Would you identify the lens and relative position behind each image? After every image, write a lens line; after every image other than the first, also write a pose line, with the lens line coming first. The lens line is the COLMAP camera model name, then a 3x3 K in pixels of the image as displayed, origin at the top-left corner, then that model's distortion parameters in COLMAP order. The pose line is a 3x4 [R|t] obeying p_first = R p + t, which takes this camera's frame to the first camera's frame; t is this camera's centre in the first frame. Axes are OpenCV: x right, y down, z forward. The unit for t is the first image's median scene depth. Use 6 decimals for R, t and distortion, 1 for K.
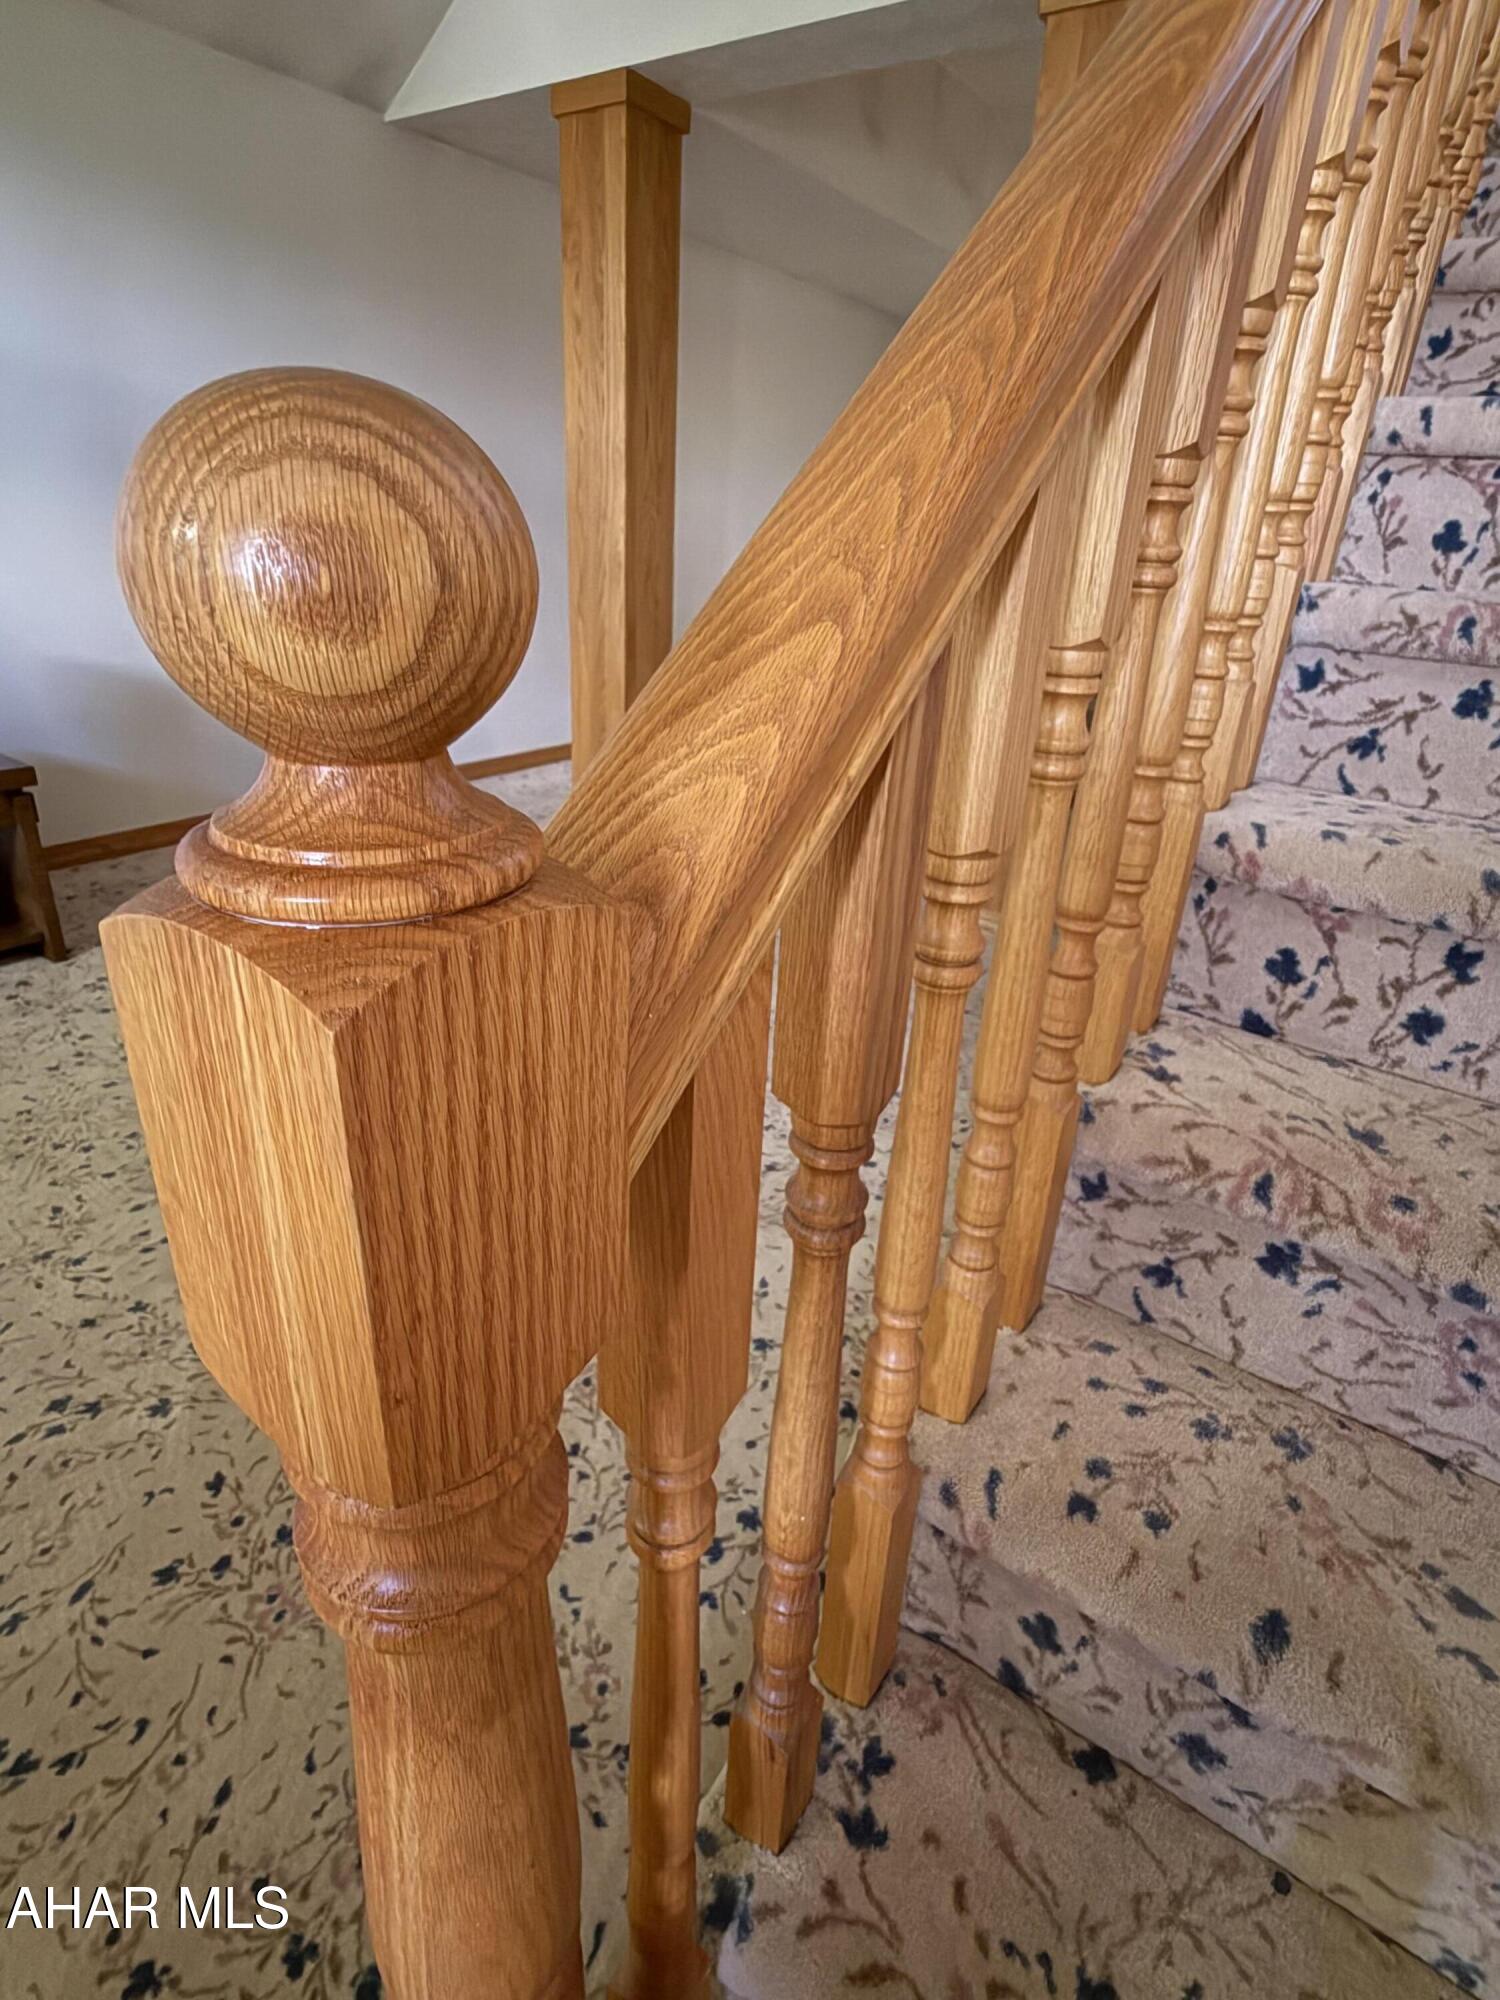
lens RADIAL K [[1076.3, 0, 744.4], [0, 1076.3, 993.9], [0, 0, 1]] dist [-0.002822, -0.000338]
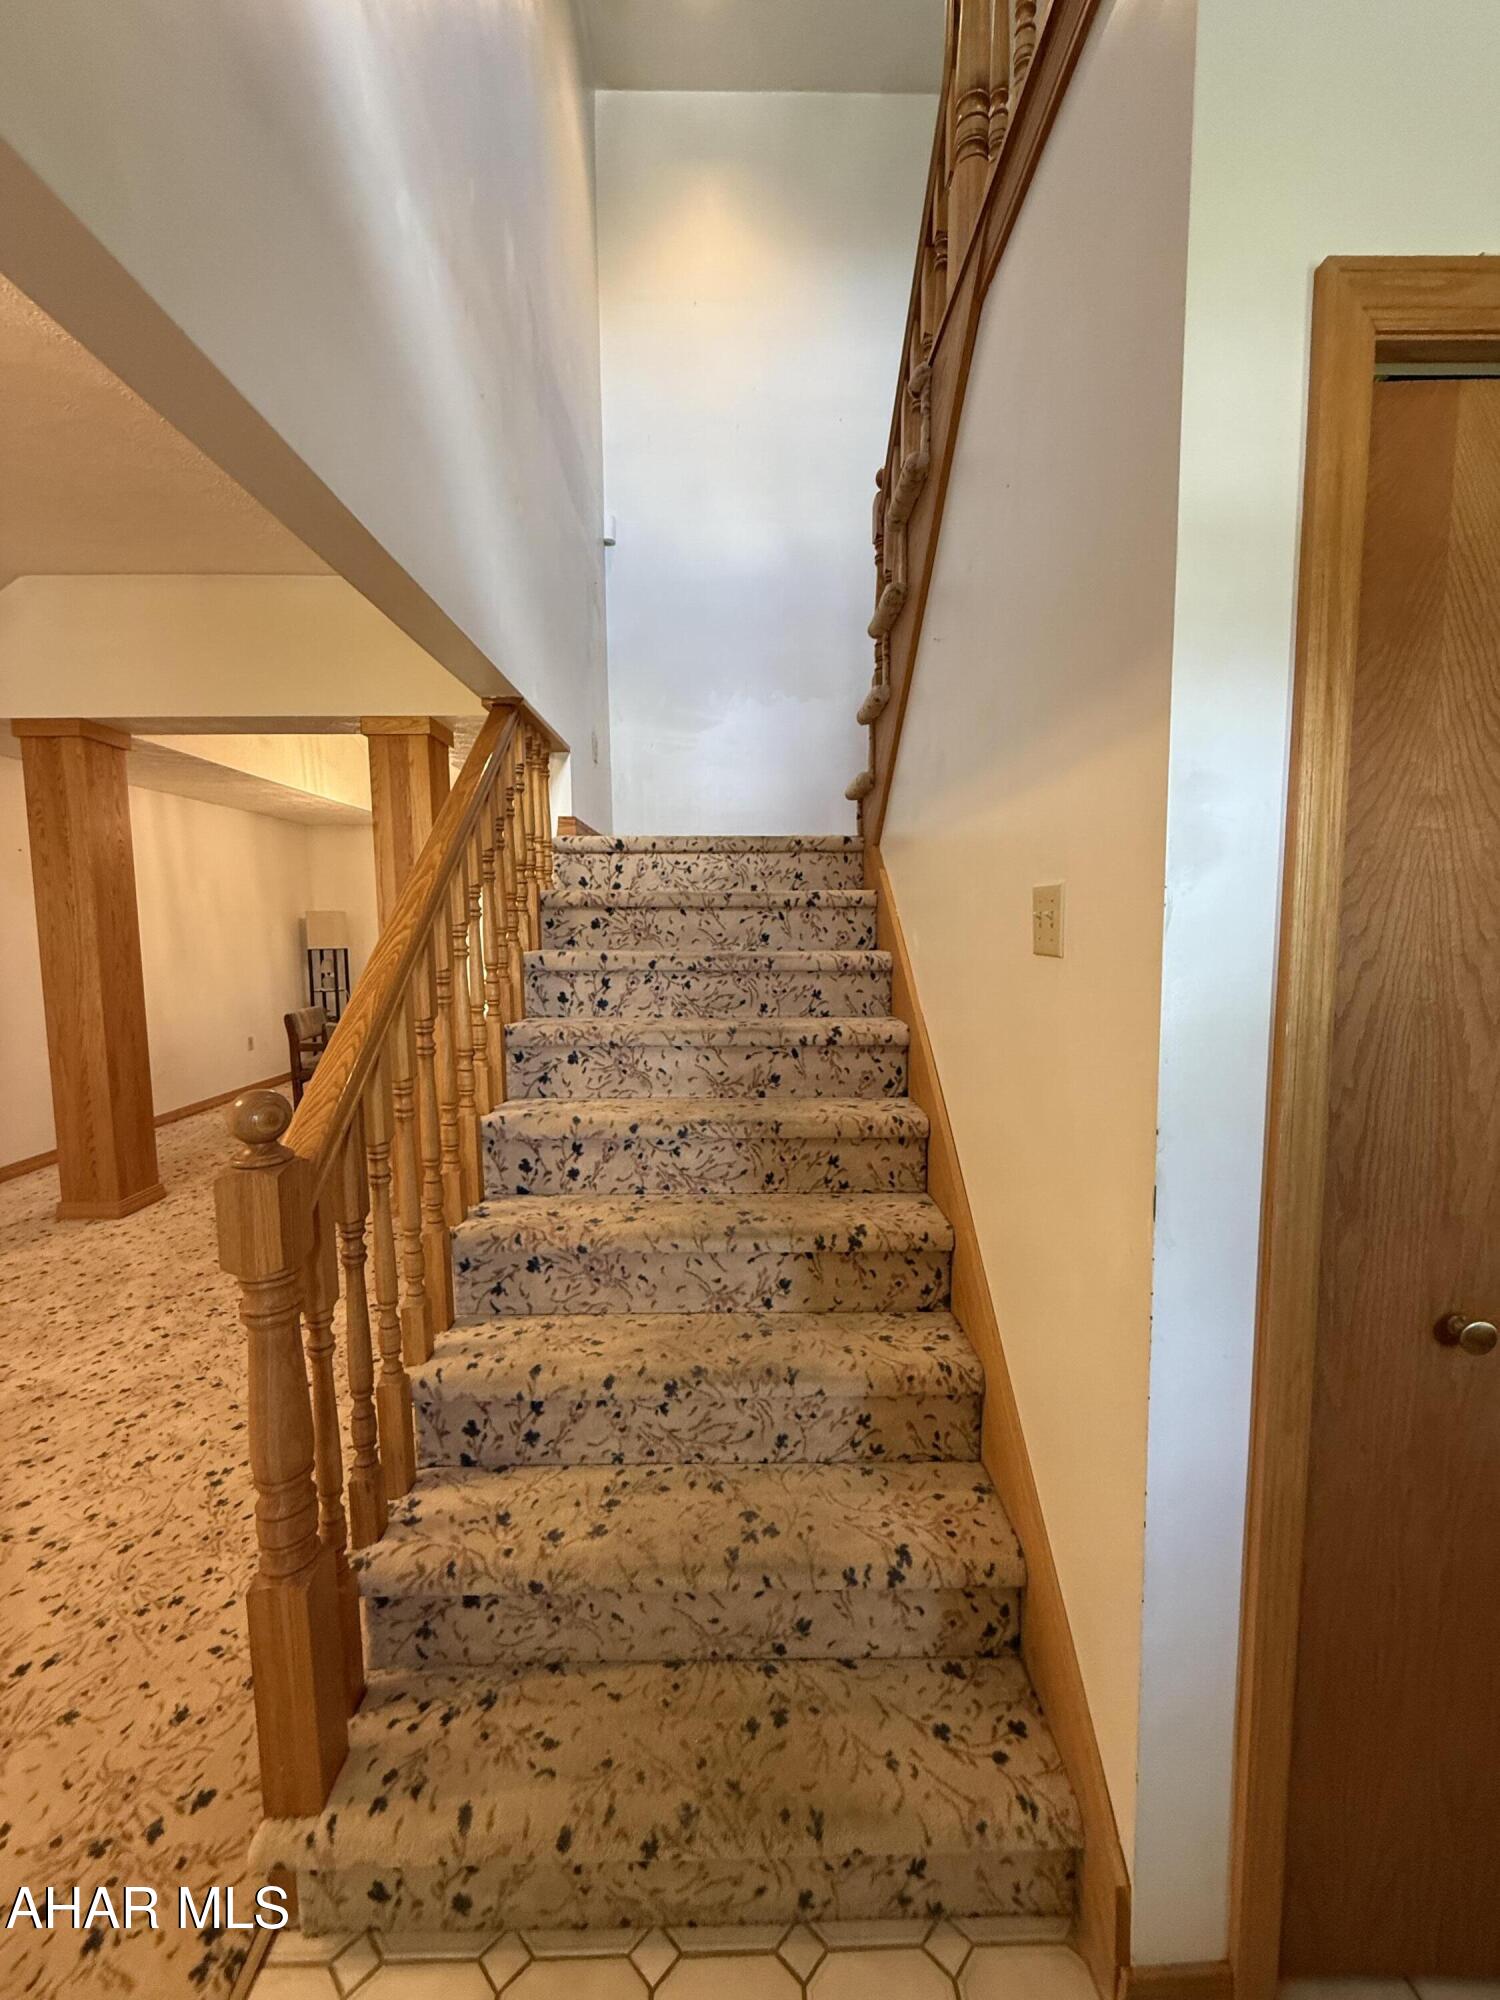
lens RADIAL K [[802.1, 0, 748.3], [0, 802.1, 996.8], [0, 0, 1]] dist [-0.000043, -0.000261]
pose [[0.810466, -0.113065, 0.574771, -0.157360], [0.289113, 0.930571, -0.224613, 0.209443], [-0.509469, 0.348215, 0.786884, -1.085673]]
